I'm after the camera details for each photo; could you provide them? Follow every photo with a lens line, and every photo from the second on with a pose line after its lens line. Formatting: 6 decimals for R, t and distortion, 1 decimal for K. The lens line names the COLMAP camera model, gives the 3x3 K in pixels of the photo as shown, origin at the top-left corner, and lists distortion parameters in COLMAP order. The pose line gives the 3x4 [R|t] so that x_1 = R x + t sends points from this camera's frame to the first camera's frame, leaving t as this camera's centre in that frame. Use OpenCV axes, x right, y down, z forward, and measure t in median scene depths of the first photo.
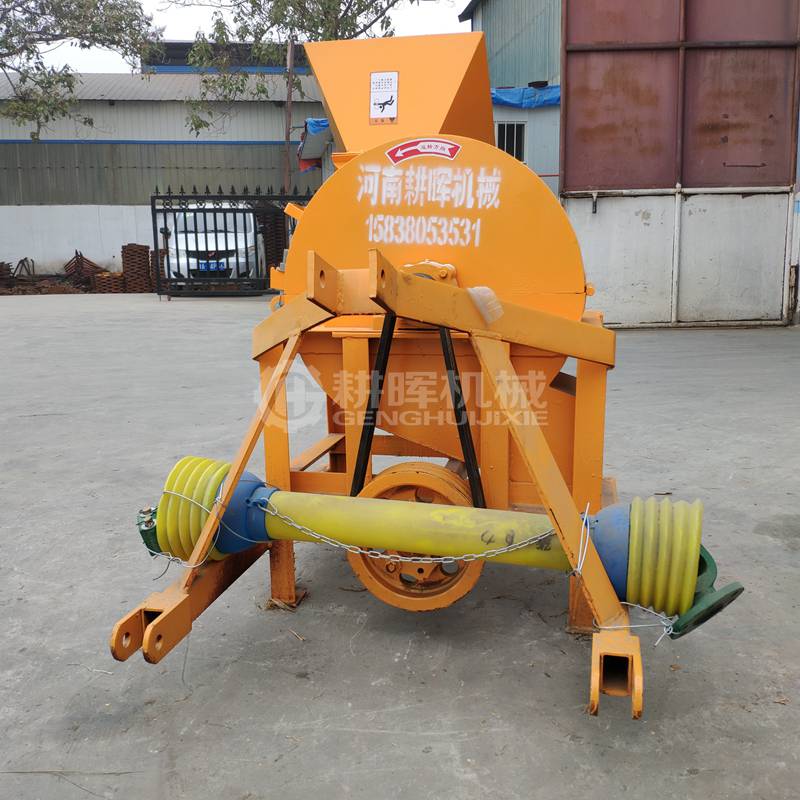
lens RADIAL K [[822.0, 0, 395.8], [0, 822.0, 402.9], [0, 0, 1]] dist [-0.020141, 0.000000]
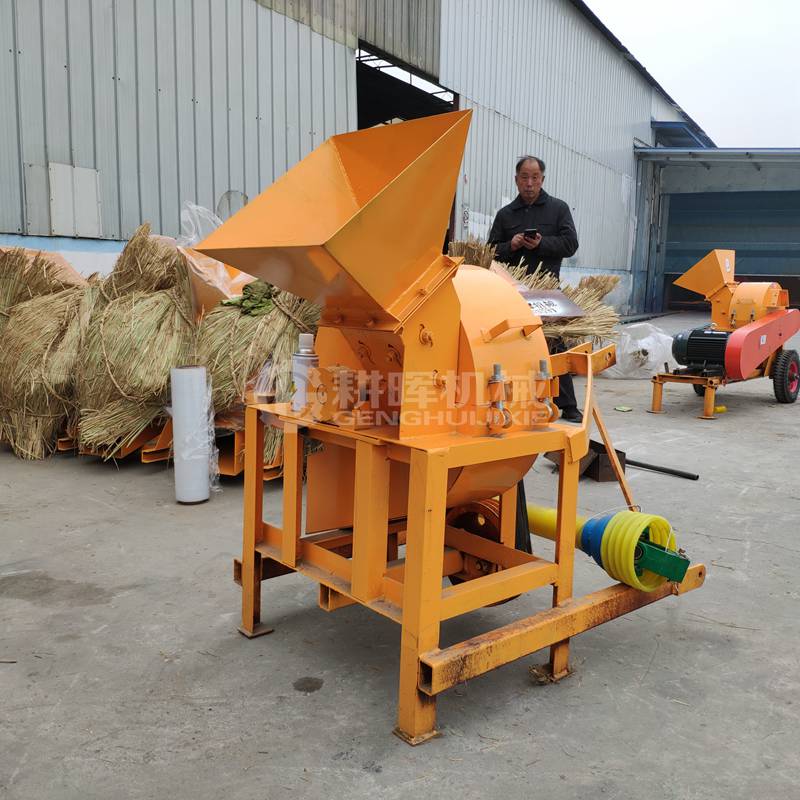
lens RADIAL K [[822.0, 0, 405.7], [0, 822.0, 392.8], [0, 0, 1]] dist [-0.020141, 0.000000]
pose [[-0.804821, -0.076843, 0.588522, -0.134938], [0.100775, 0.959492, 0.263094, -0.096830], [-0.584900, 0.271052, -0.764476, 0.421956]]
